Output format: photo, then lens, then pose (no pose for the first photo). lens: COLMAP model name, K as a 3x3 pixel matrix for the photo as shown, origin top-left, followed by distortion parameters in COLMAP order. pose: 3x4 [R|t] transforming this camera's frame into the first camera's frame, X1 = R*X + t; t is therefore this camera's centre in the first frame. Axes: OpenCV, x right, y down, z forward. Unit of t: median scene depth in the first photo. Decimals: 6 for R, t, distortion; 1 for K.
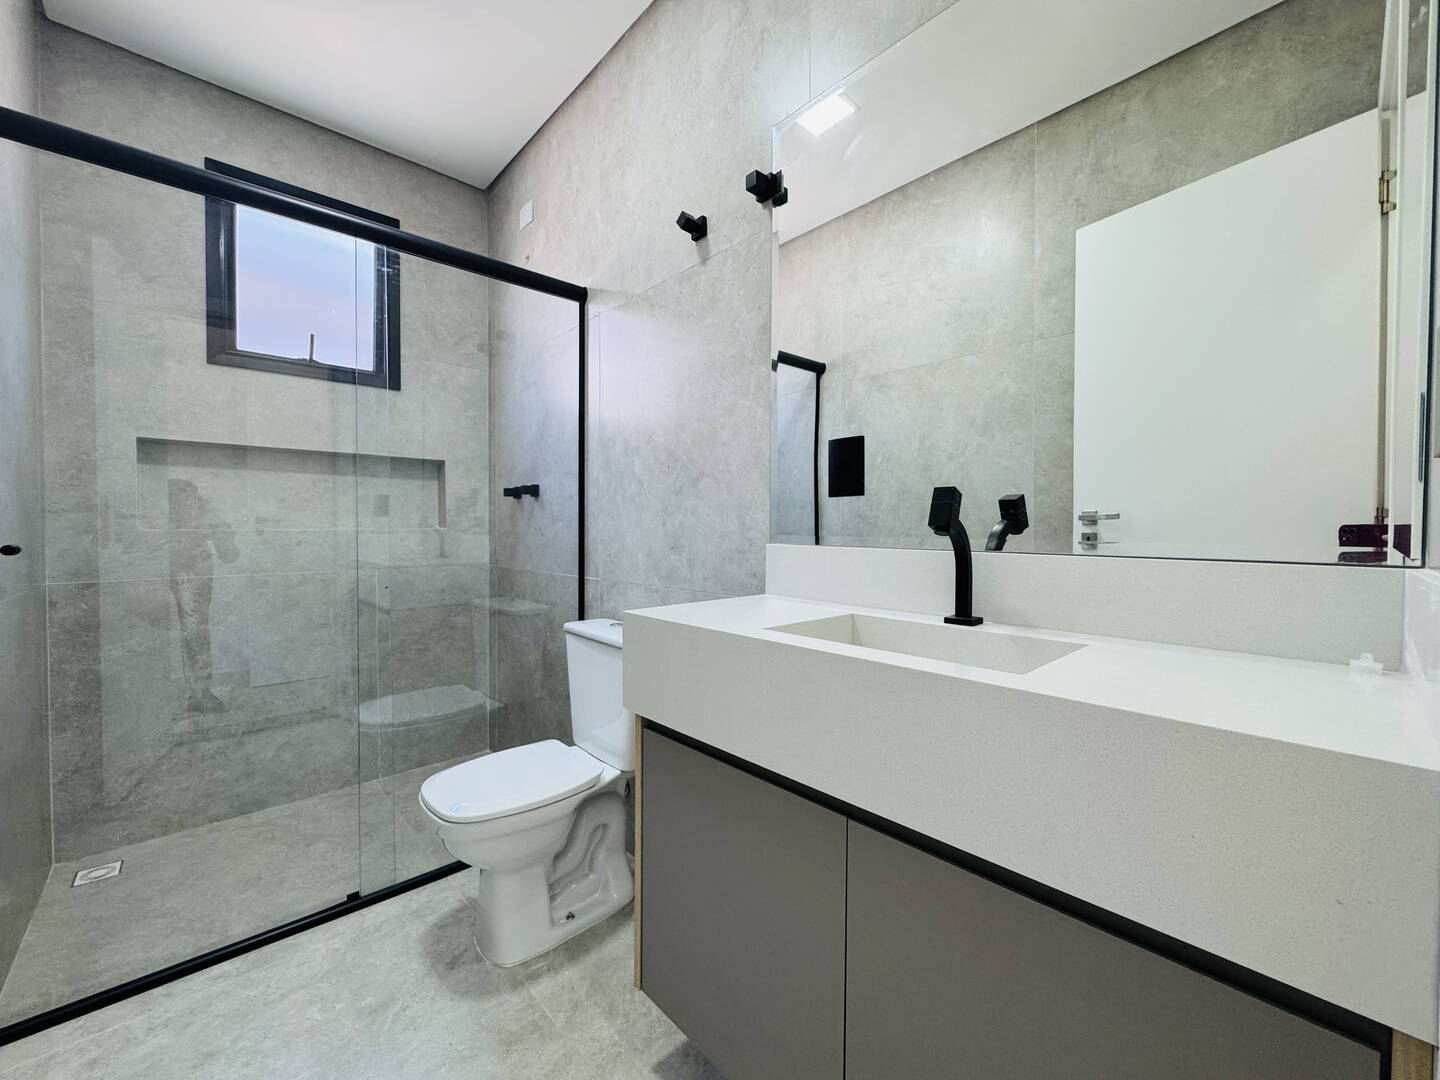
lens RADIAL K [[578.0, 0, 713.2], [0, 578.0, 538.5], [0, 0, 1]] dist [-0.006997, 0.001423]
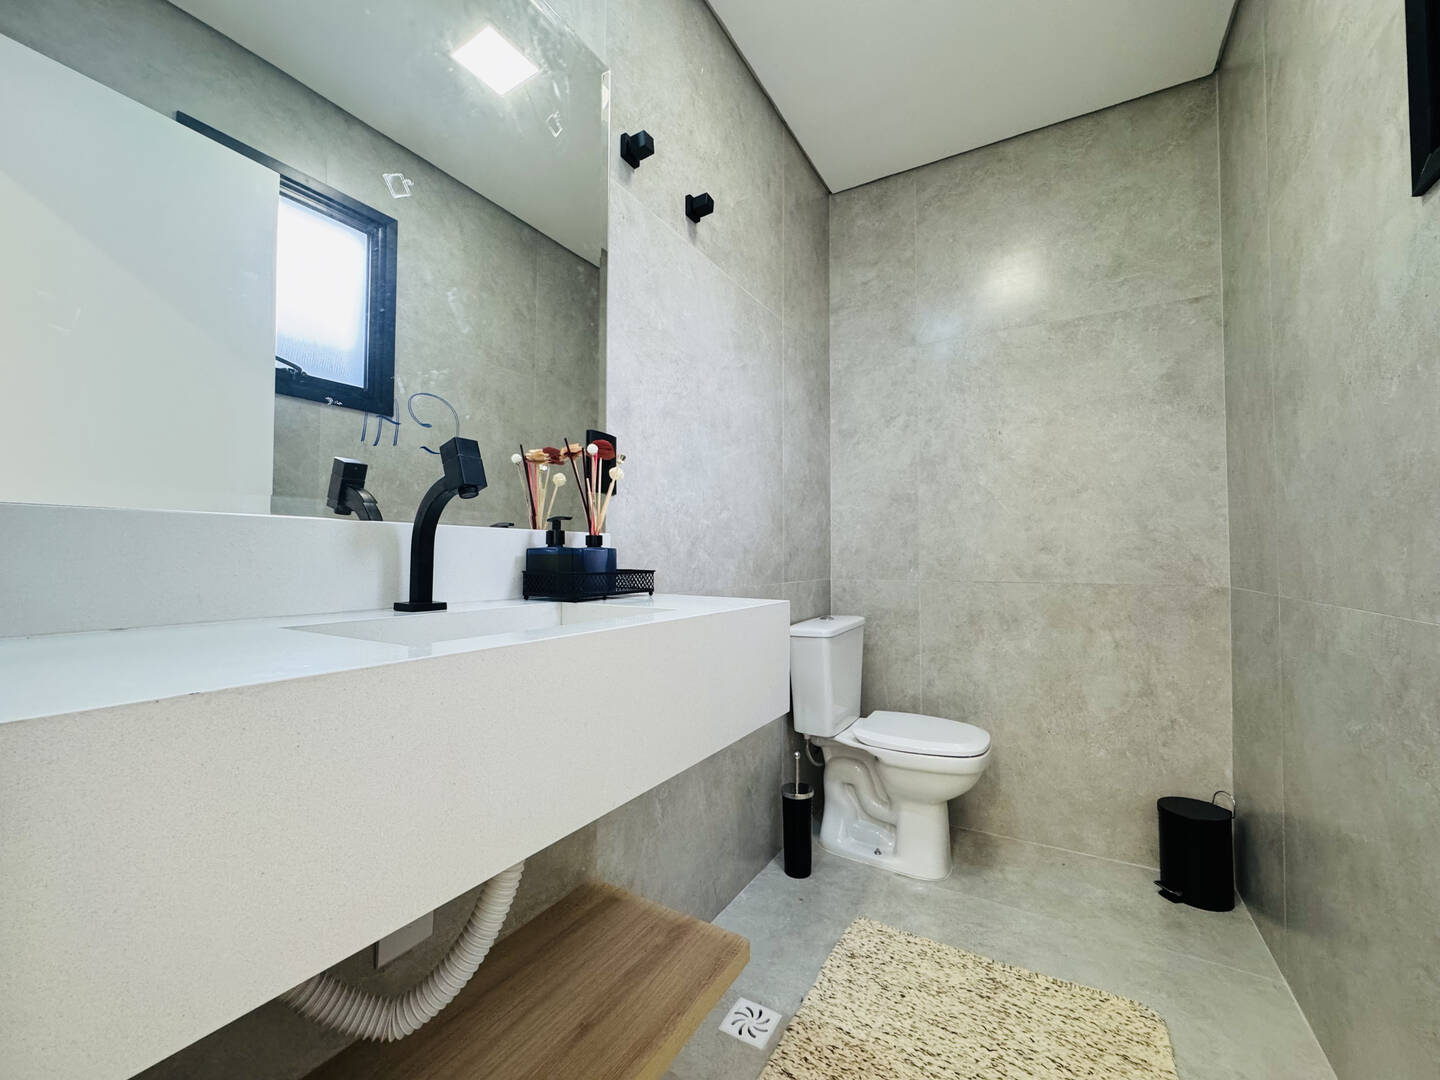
lens RADIAL K [[578.0, 0, 713.9], [0, 578.0, 539.2], [0, 0, 1]] dist [-0.006997, 0.001423]
pose [[0.957473, 0.002507, 0.288513, -1.104793], [0.008762, 0.999248, -0.037760, 0.036373], [-0.288390, 0.038682, 0.956731, 0.062092]]
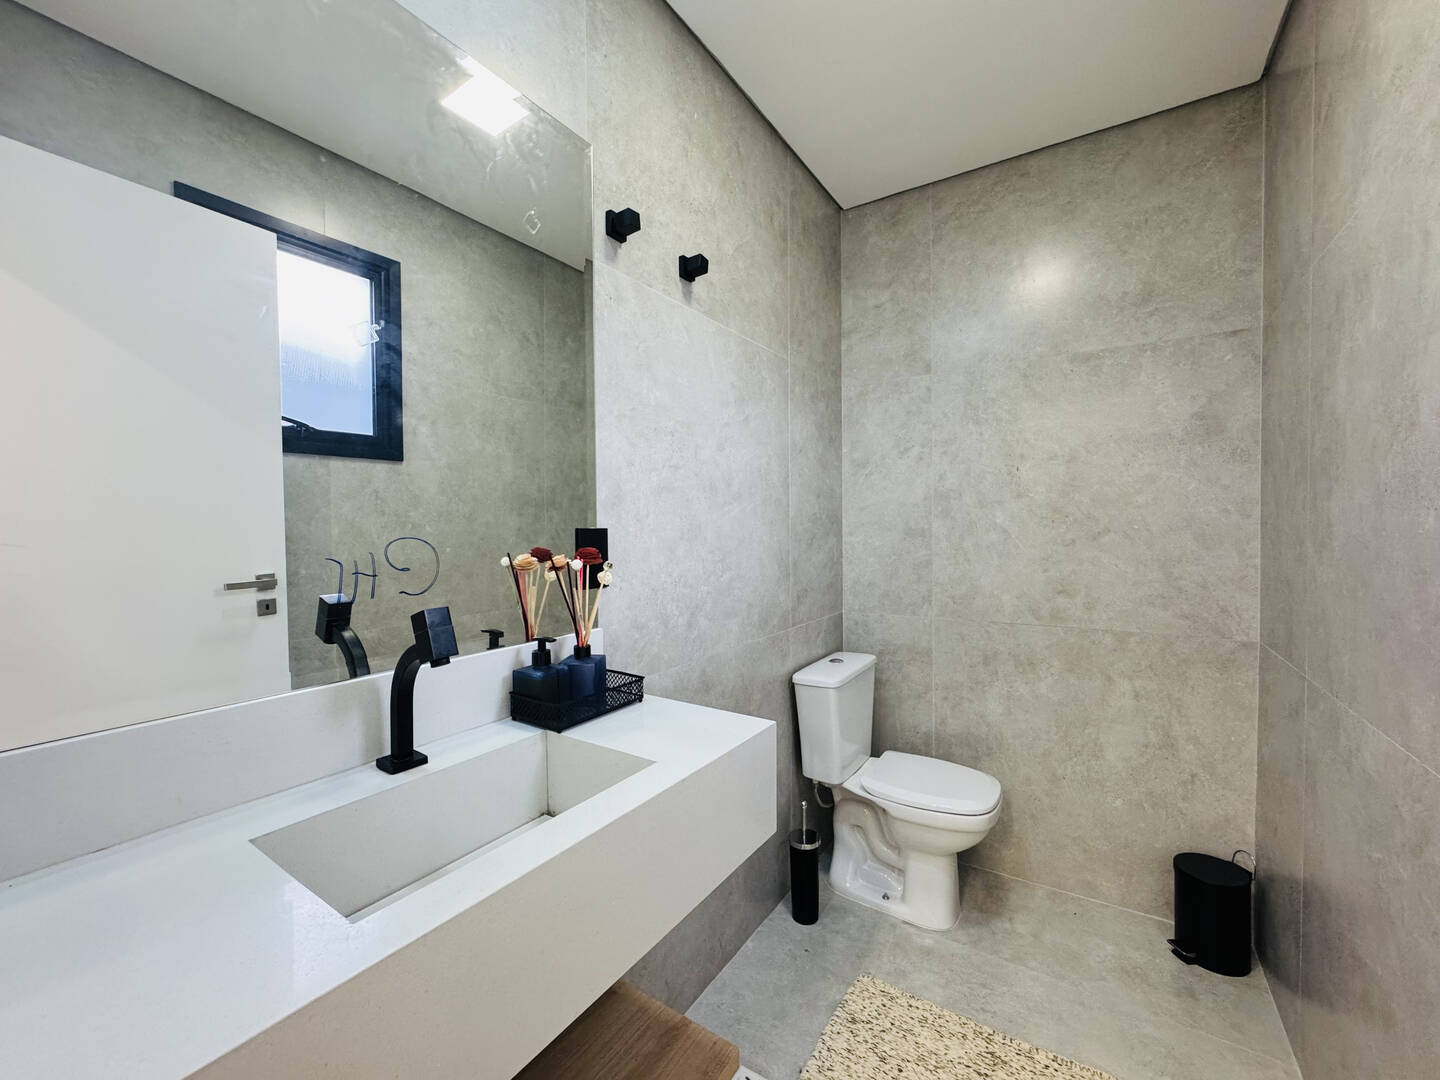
lens RADIAL K [[578.0, 0, 713.0], [0, 578.0, 543.2], [0, 0, 1]] dist [-0.006997, 0.001423]
pose [[0.970352, -0.023085, 0.240593, -1.057070], [0.020446, 0.999700, 0.013462, -0.115122], [-0.240831, -0.008143, 0.970533, 0.057799]]
